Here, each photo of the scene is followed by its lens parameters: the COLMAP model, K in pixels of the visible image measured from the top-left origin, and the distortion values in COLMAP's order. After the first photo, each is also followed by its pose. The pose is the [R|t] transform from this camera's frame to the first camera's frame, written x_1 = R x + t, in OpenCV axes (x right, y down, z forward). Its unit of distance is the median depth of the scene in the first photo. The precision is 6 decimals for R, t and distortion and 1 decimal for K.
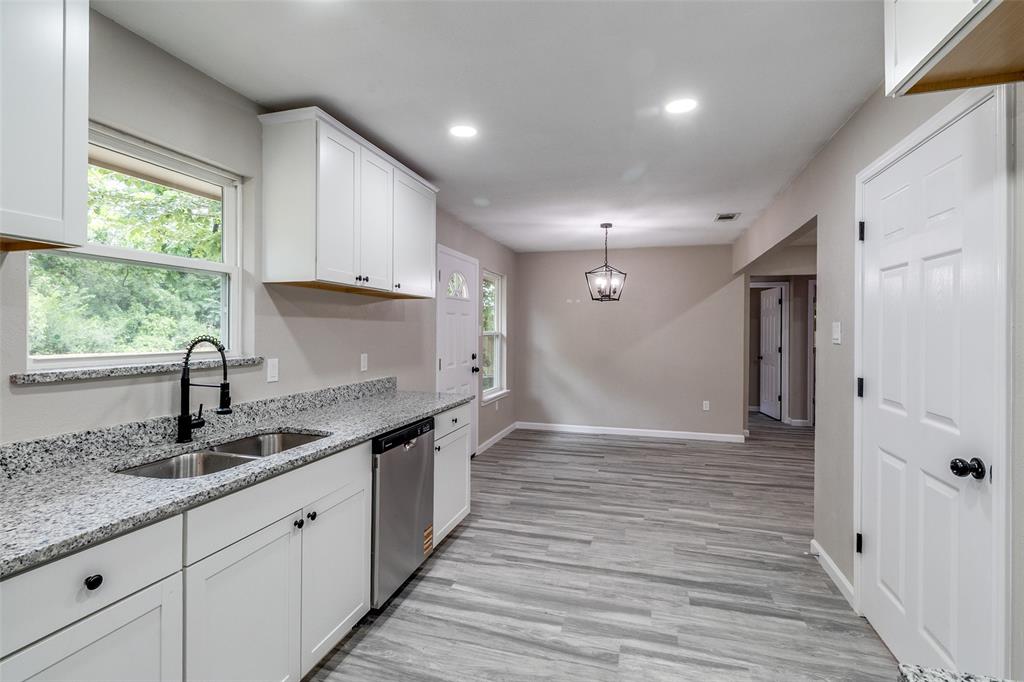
lens RADIAL K [[493.7, 0, 512.5], [0, 493.7, 330.2], [0, 0, 1]] dist [-0.006857, 0.000960]
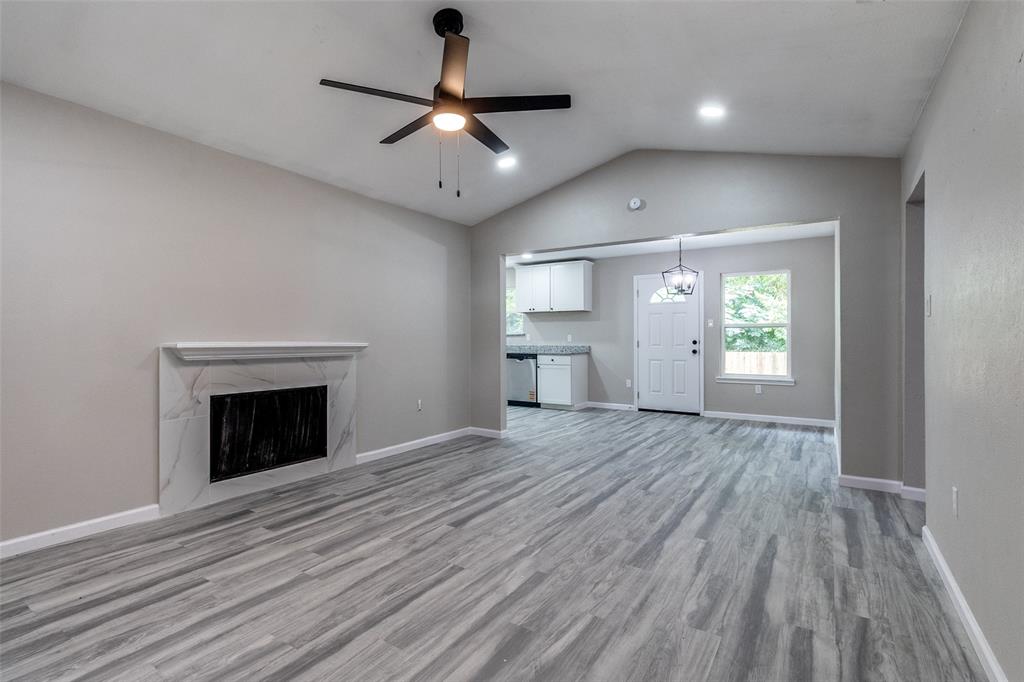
lens RADIAL K [[493.7, 0, 511.0], [0, 493.7, 338.1], [0, 0, 1]] dist [-0.006857, 0.000960]
pose [[-0.297839, -0.008019, -0.954582, 2.784852], [-0.001271, 0.999967, -0.008004, 0.106960], [0.954615, -0.001171, -0.297840, 1.831711]]
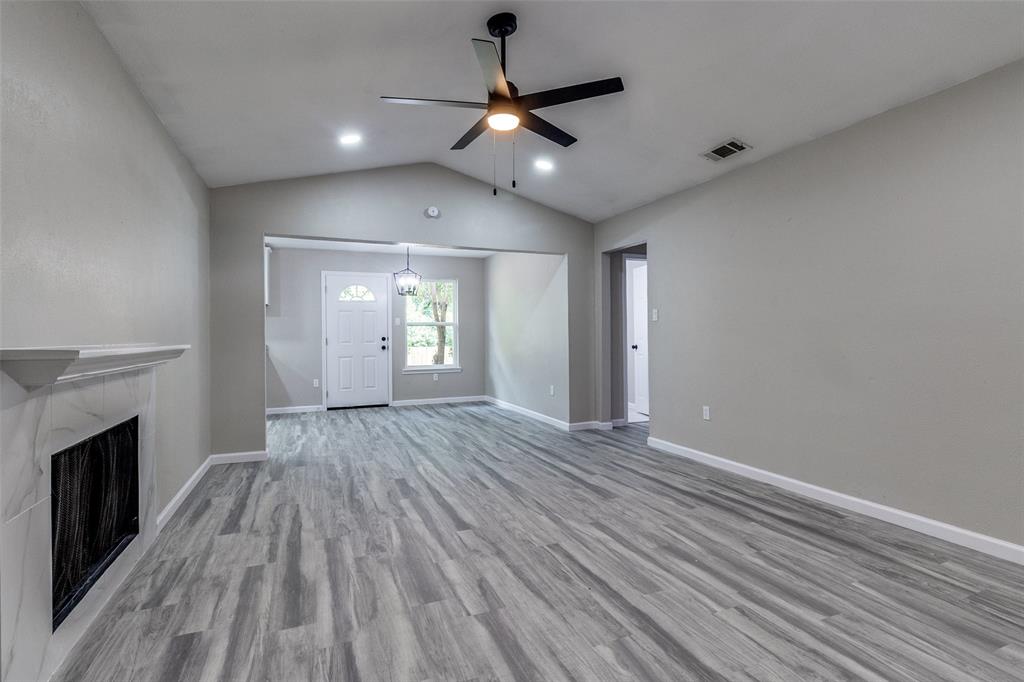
lens RADIAL K [[487.2, 0, 525.3], [0, 487.2, 332.4], [0, 0, 1]] dist [-0.006083, 0.000594]
pose [[0.637938, -0.015697, -0.769928, 2.660219], [0.013425, 0.999867, -0.009262, 0.105305], [0.769971, -0.004427, 0.638064, 0.771020]]
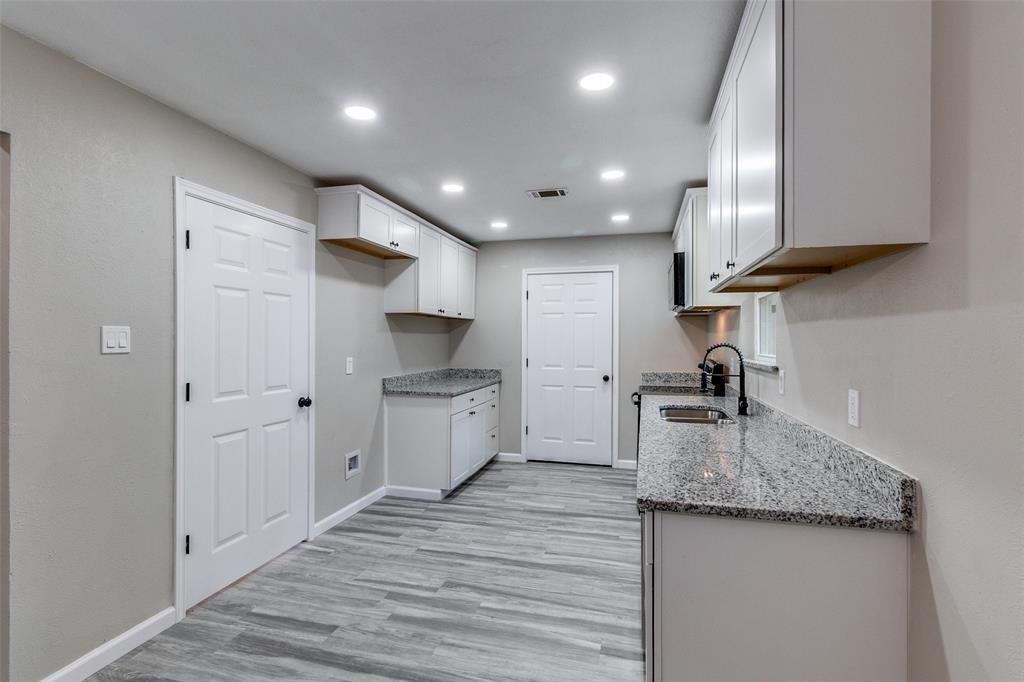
lens RADIAL K [[493.7, 0, 502.6], [0, 493.7, 339.9], [0, 0, 1]] dist [-0.006857, 0.000960]
pose [[-0.999971, -0.006626, -0.003885, 0.049927], [-0.006632, 0.999977, 0.001598, 0.001412], [0.003874, 0.001624, -0.999991, 1.831845]]
